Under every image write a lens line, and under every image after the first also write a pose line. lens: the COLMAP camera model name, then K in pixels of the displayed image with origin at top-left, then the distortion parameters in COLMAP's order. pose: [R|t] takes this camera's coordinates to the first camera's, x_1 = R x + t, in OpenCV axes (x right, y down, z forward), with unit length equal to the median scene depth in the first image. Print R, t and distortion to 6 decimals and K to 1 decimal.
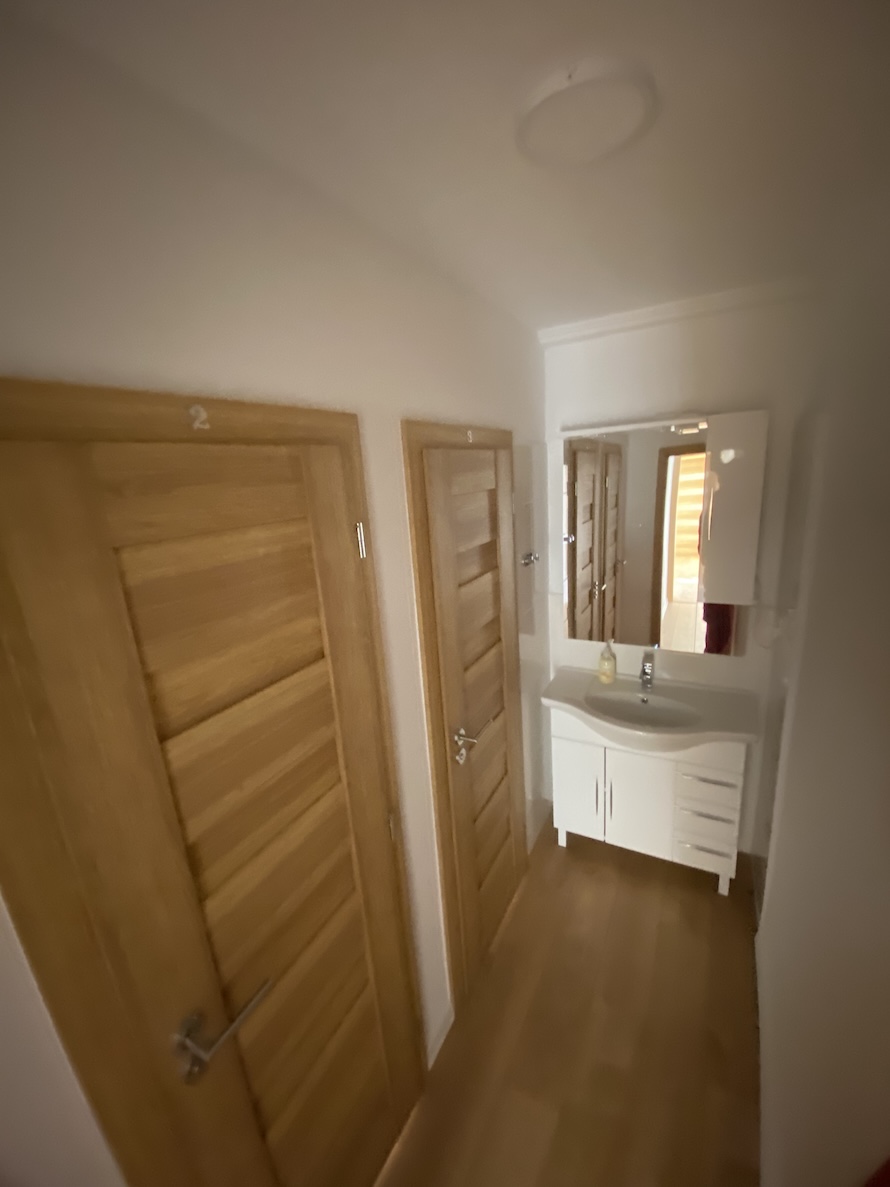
lens RADIAL K [[477.8, 0, 442.3], [0, 477.8, 589.1], [0, 0, 1]] dist [0.012317, -0.016780]
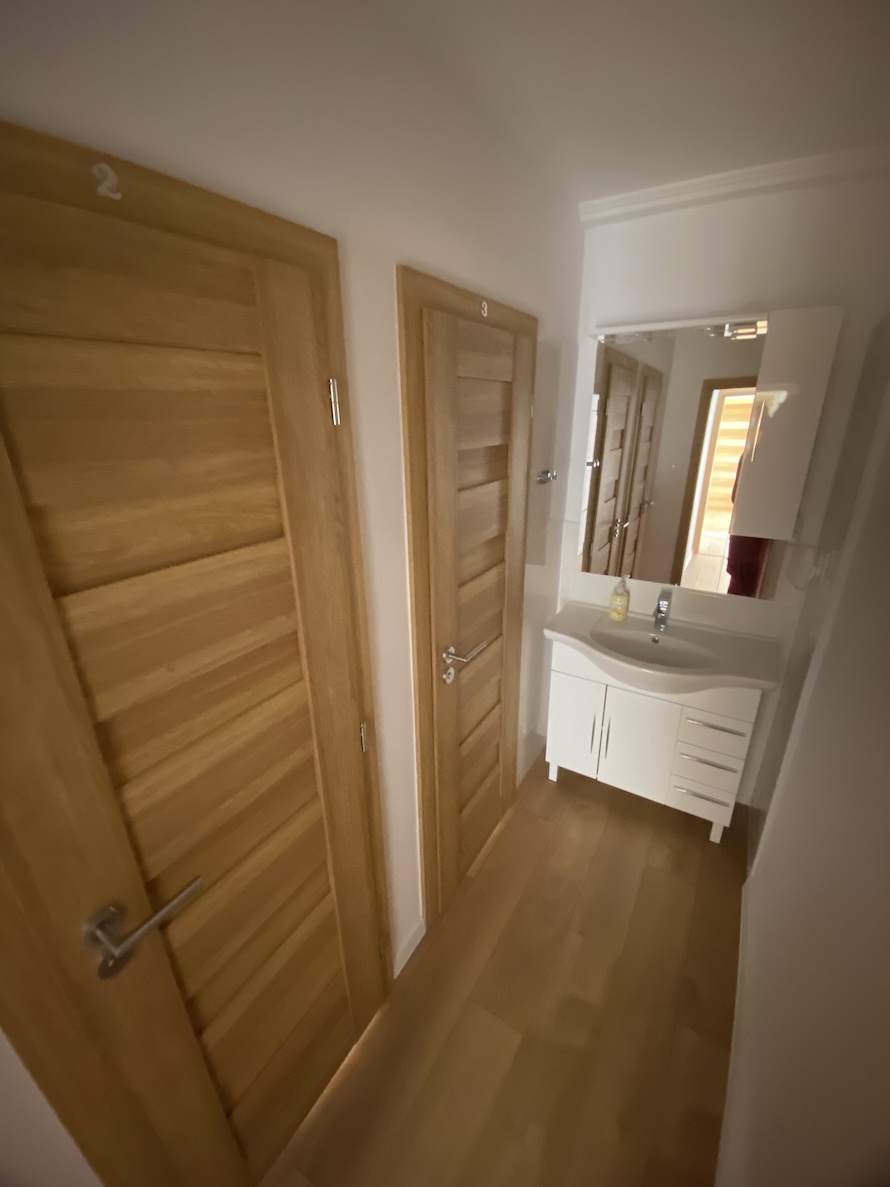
lens RADIAL K [[477.8, 0, 441.5], [0, 477.8, 585.4], [0, 0, 1]] dist [0.012317, -0.016780]
pose [[0.996644, 0.073622, -0.035789, 0.046155], [-0.069256, 0.991422, 0.110845, 0.074379], [0.043643, -0.107994, 0.993193, 0.096729]]
